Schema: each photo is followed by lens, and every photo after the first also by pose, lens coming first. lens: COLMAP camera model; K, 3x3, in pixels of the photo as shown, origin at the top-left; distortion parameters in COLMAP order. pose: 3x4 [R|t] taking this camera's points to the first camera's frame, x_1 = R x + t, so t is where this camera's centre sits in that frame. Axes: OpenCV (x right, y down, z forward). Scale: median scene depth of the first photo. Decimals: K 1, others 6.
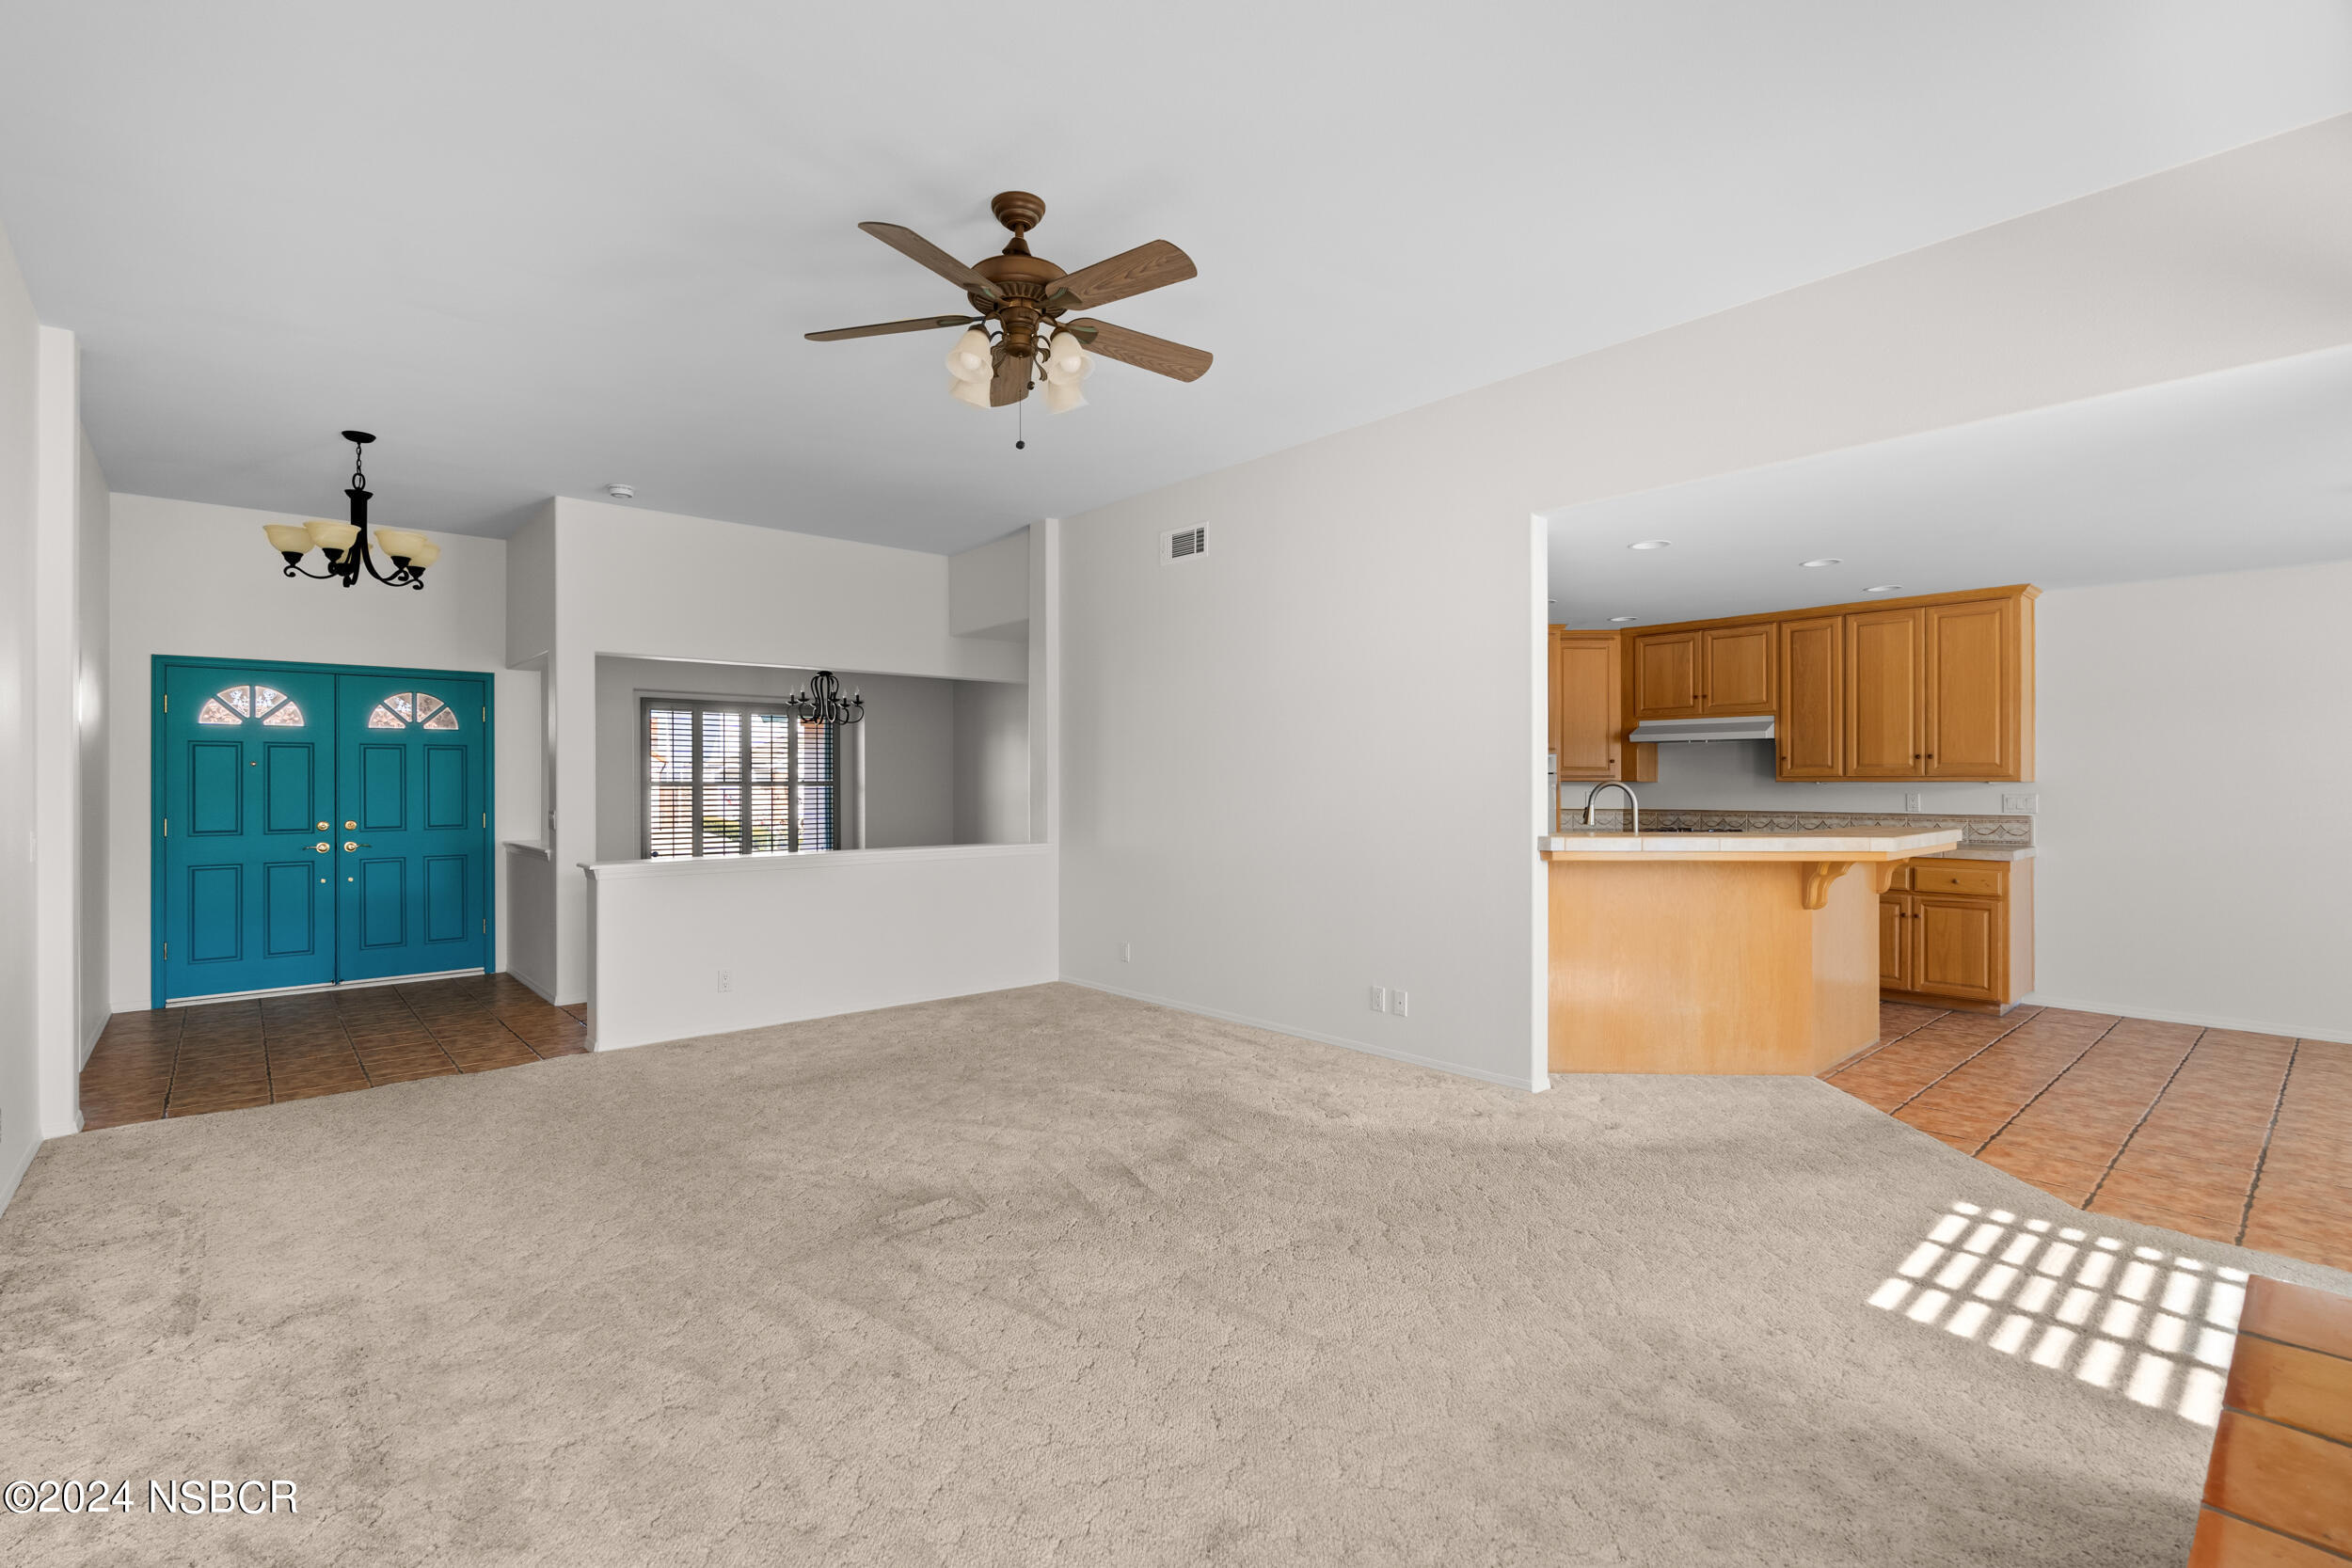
lens RADIAL K [[1093.2, 0, 1162.9], [0, 1093.2, 773.1], [0, 0, 1]] dist [-0.009159, 0.006058]
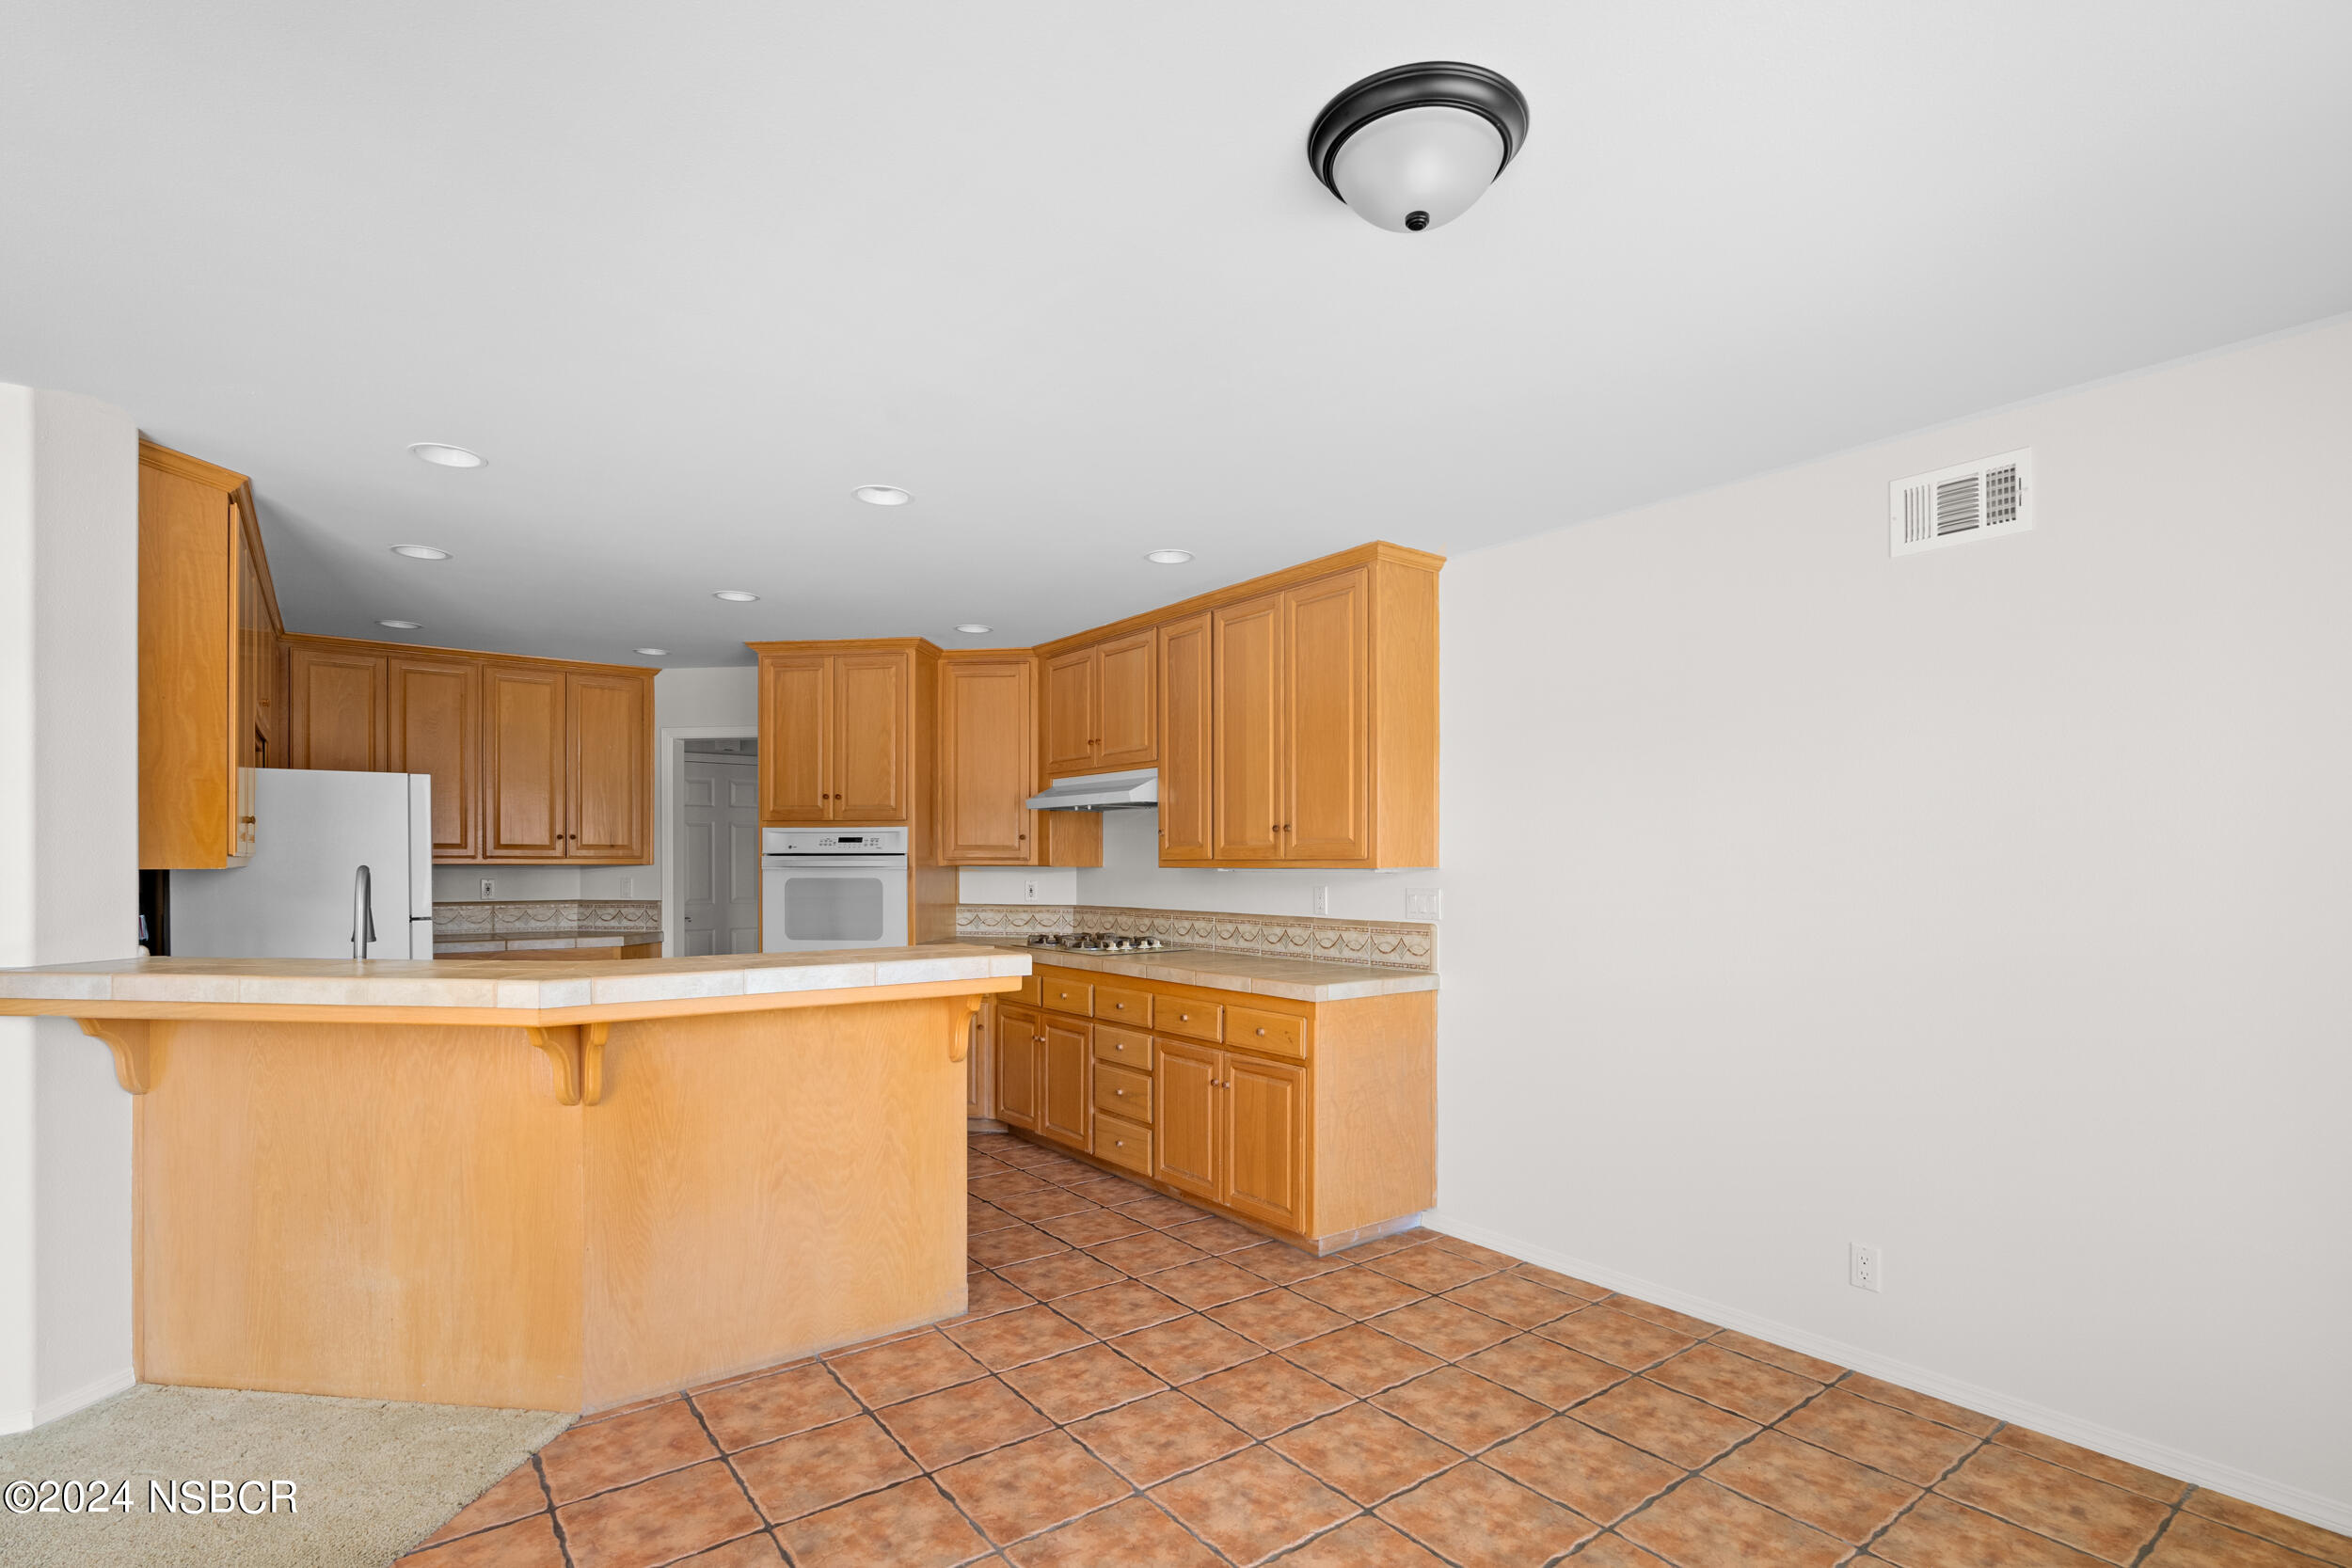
lens RADIAL K [[1093.2, 0, 1216.5], [0, 1093.2, 862.0], [0, 0, 1]] dist [-0.009159, 0.006058]
pose [[0.996321, 0.002426, -0.085668, 0.773313], [-0.001800, 0.999971, 0.007388, -0.000168], [0.085683, -0.007207, 0.996296, 0.398834]]
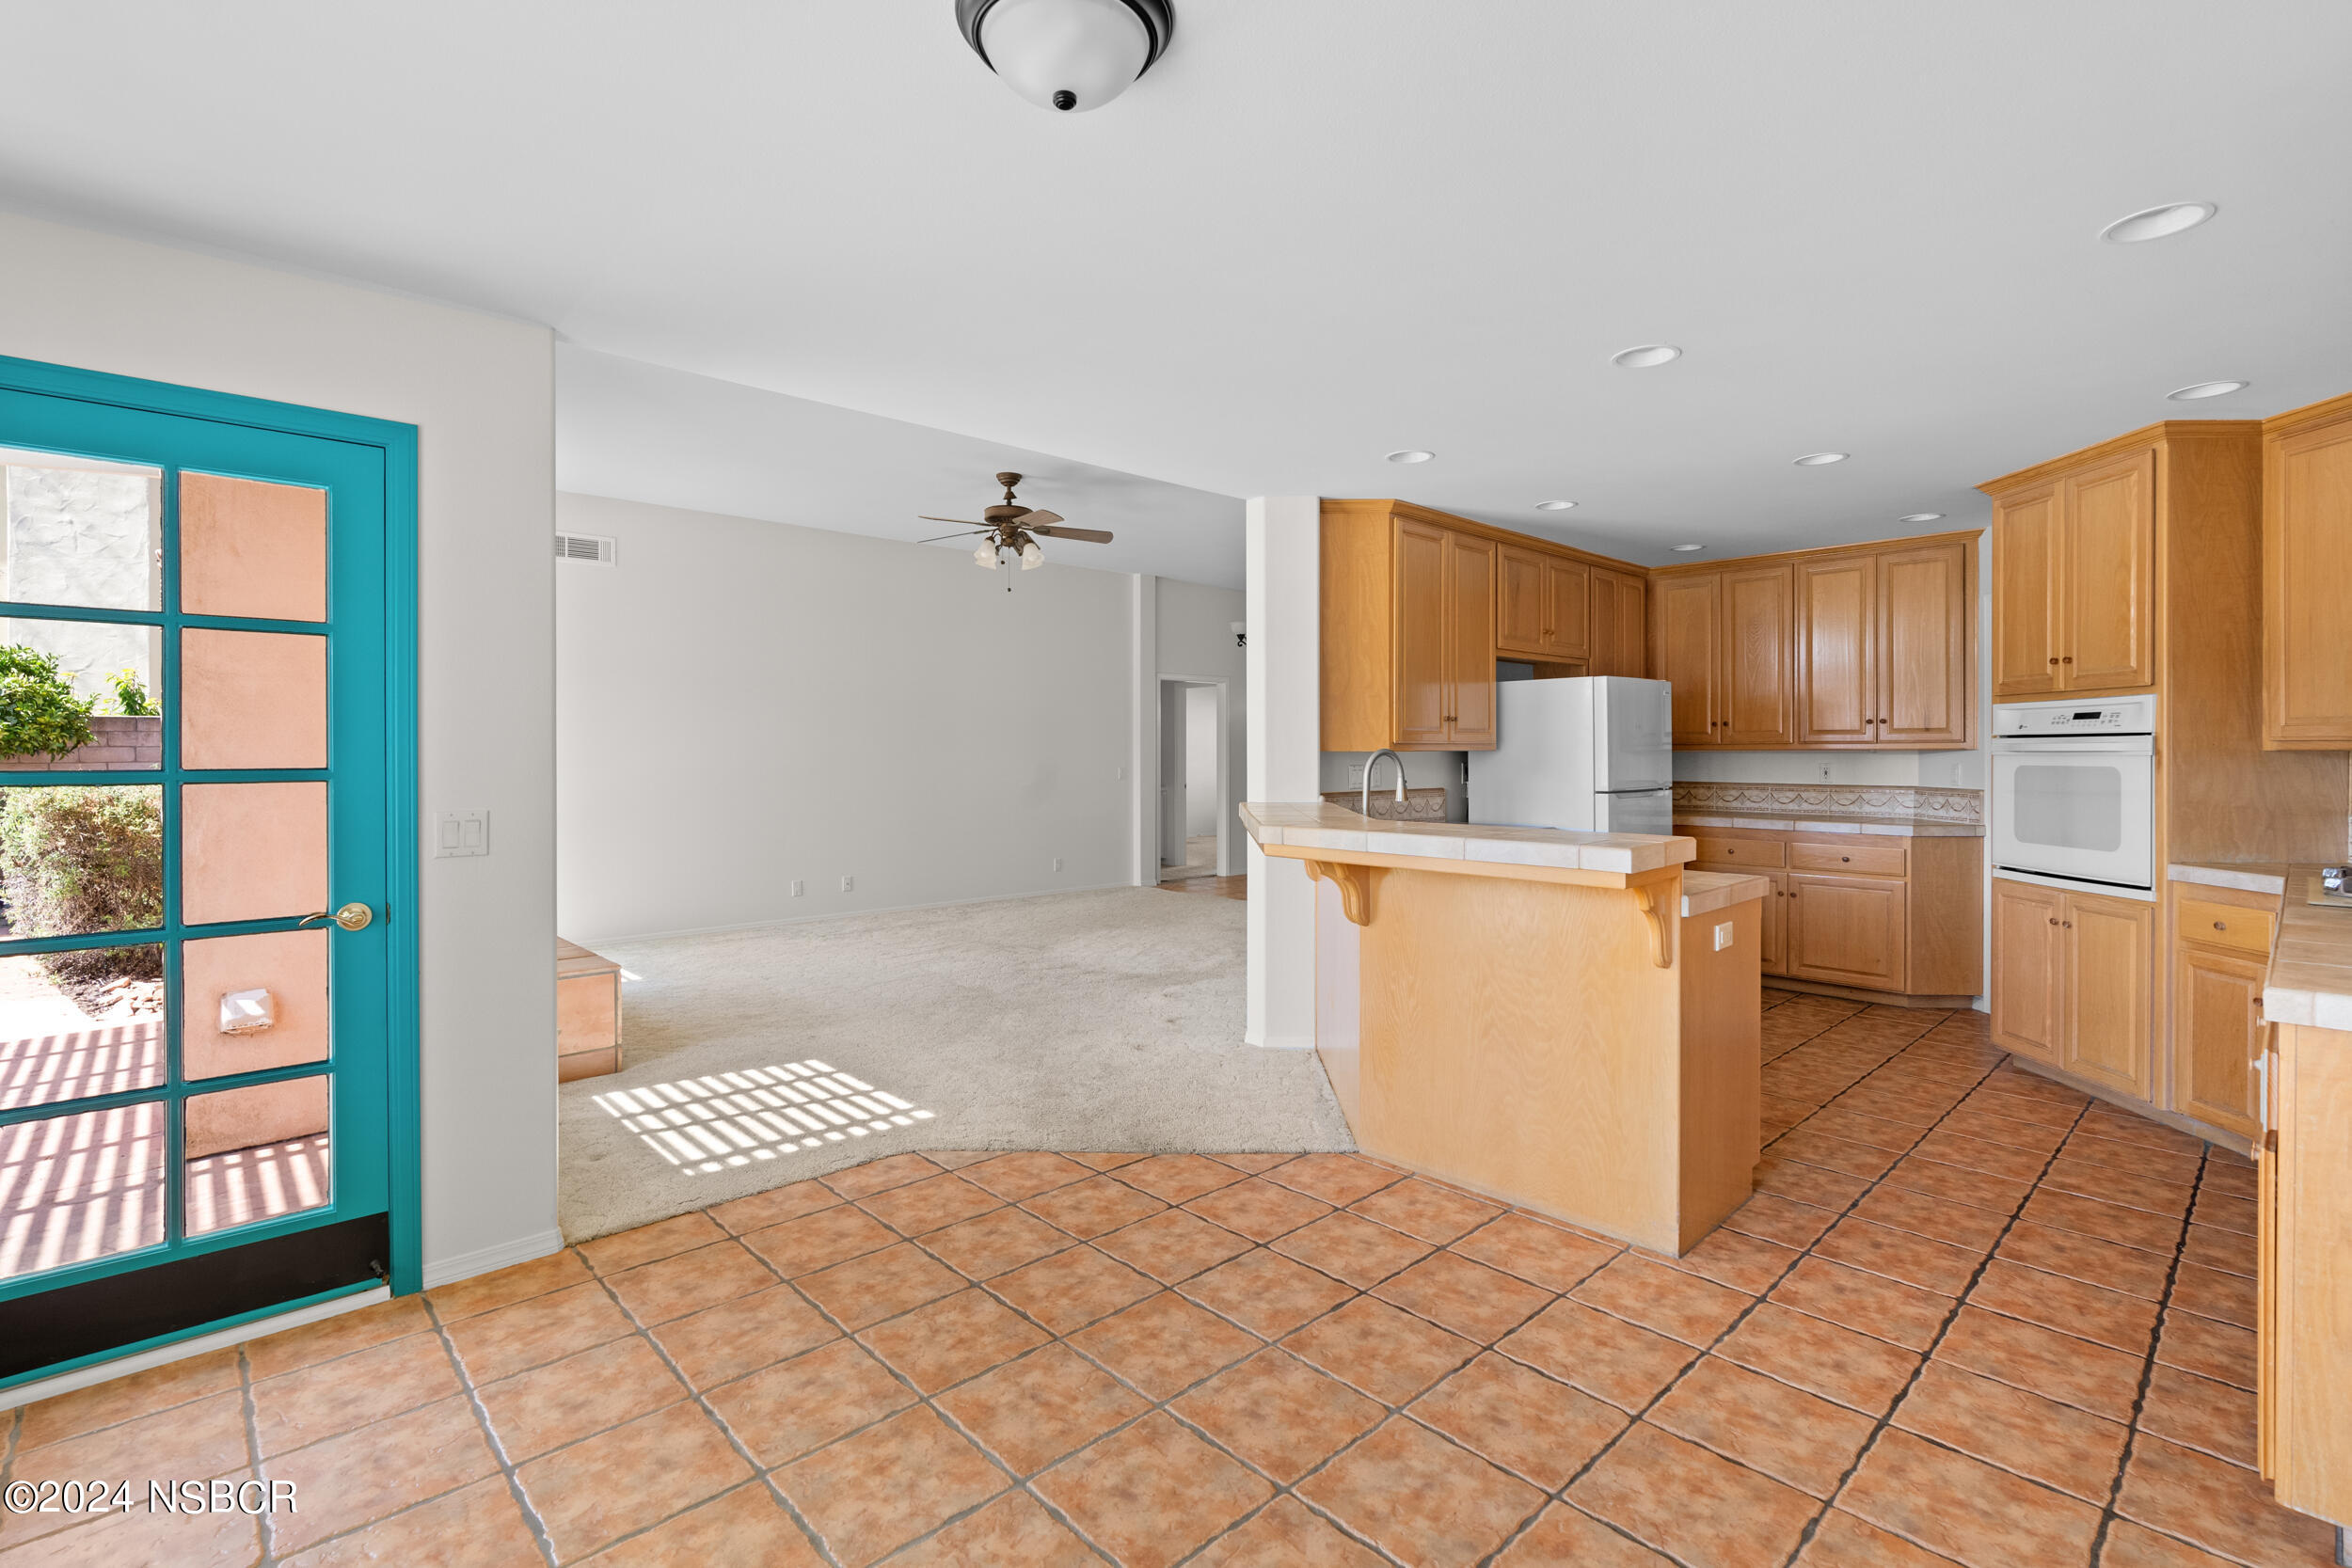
lens RADIAL K [[1093.2, 0, 1166.5], [0, 1093.2, 746.7], [0, 0, 1]] dist [-0.009159, 0.006058]
pose [[0.003191, -0.001318, -0.999994, 1.097867], [0.009171, 0.999957, -0.001289, 0.004019], [0.999953, -0.009167, 0.003203, 0.723614]]
